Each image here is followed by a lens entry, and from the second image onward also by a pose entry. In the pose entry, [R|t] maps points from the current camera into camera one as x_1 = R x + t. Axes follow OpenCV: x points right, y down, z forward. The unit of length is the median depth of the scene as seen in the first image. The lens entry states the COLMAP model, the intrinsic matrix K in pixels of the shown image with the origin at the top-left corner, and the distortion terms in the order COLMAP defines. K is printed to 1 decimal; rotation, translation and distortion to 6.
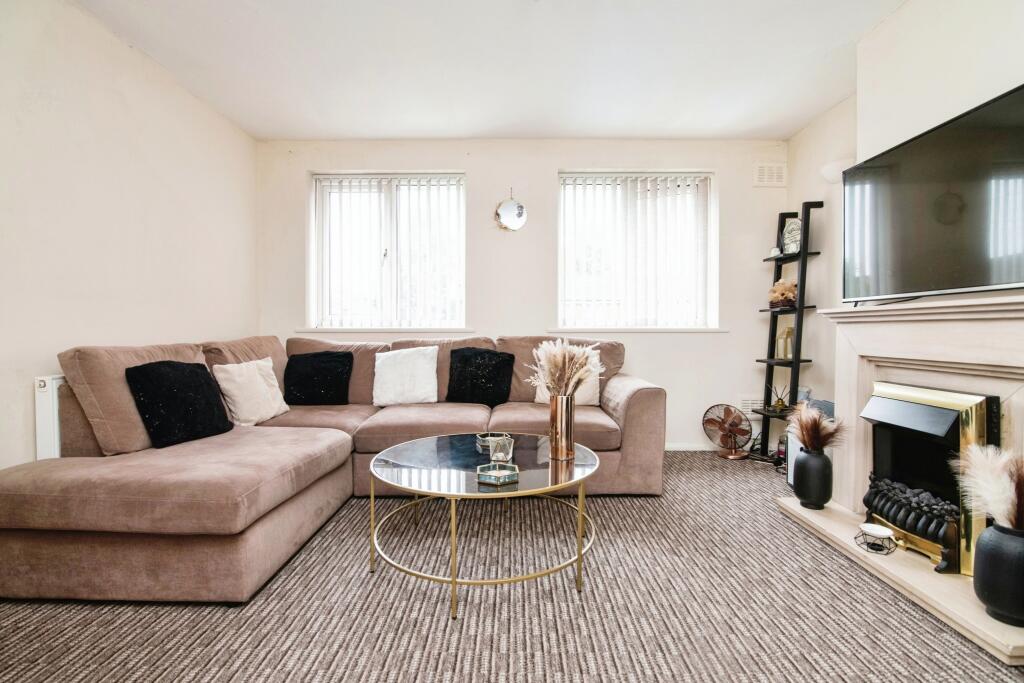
lens RADIAL K [[470.2, 0, 509.2], [0, 470.2, 350.6], [0, 0, 1]] dist [-0.020999, 0.000498]
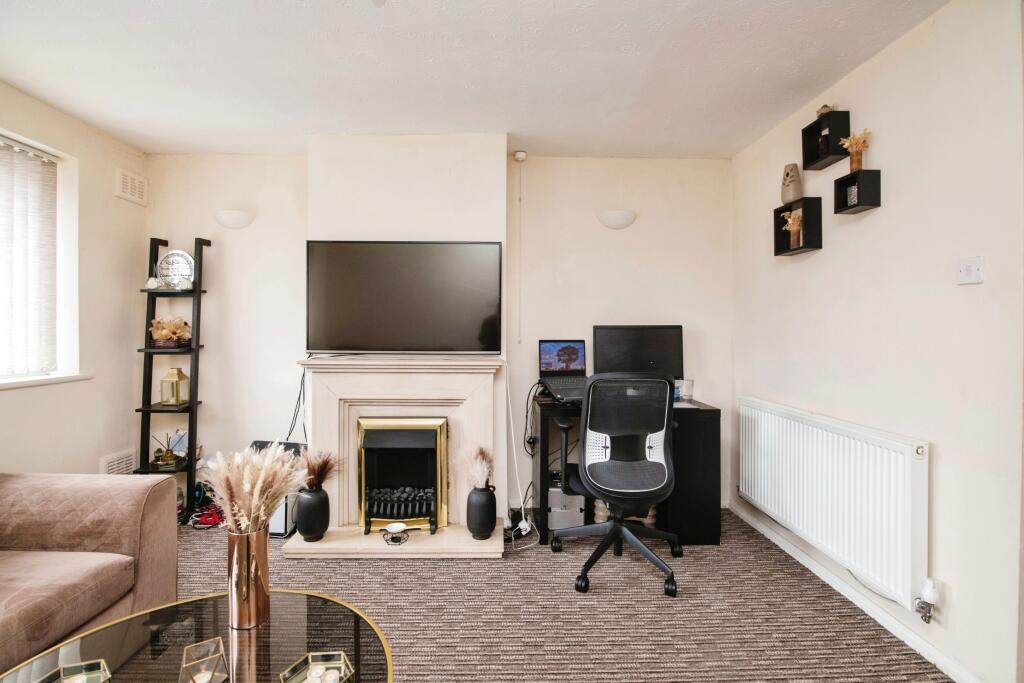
lens RADIAL K [[470.2, 0, 515.2], [0, 470.2, 335.2], [0, 0, 1]] dist [-0.020999, 0.000498]
pose [[-0.038131, -0.009948, 0.999223, -0.496096], [0.036444, 0.999271, 0.011339, -0.152293], [-0.998608, 0.036848, -0.037741, 0.562429]]
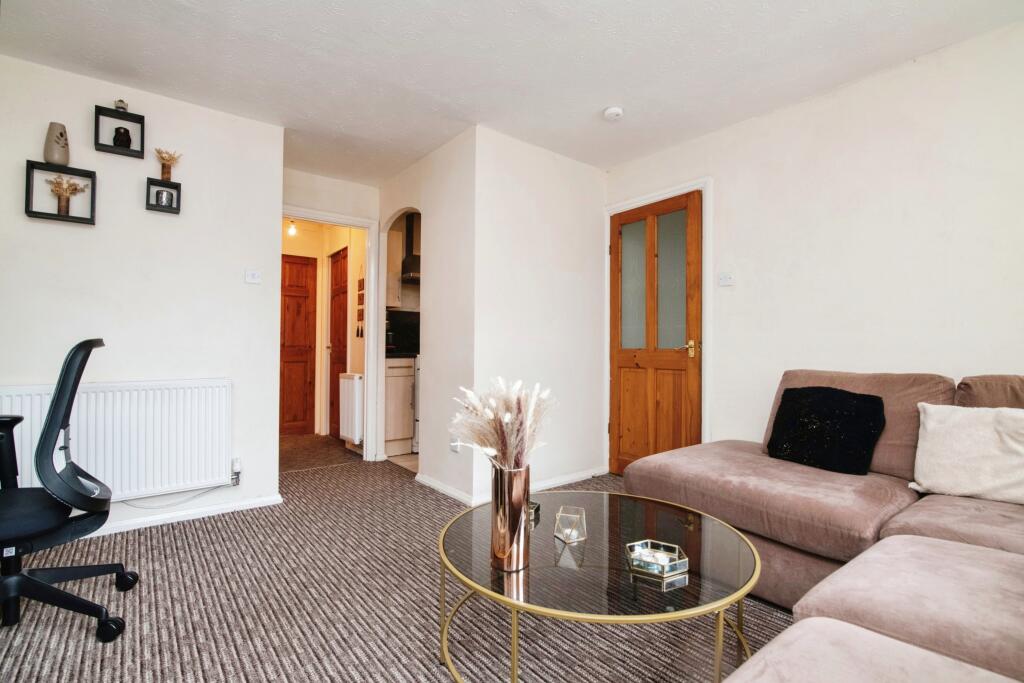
lens RADIAL K [[470.2, 0, 505.7], [0, 470.2, 346.3], [0, 0, 1]] dist [-0.020999, 0.000498]
pose [[-0.779631, -0.004113, -0.626225, 0.456938], [-0.026406, 0.999305, 0.026310, -0.075194], [0.625682, 0.037048, -0.779198, 1.310117]]
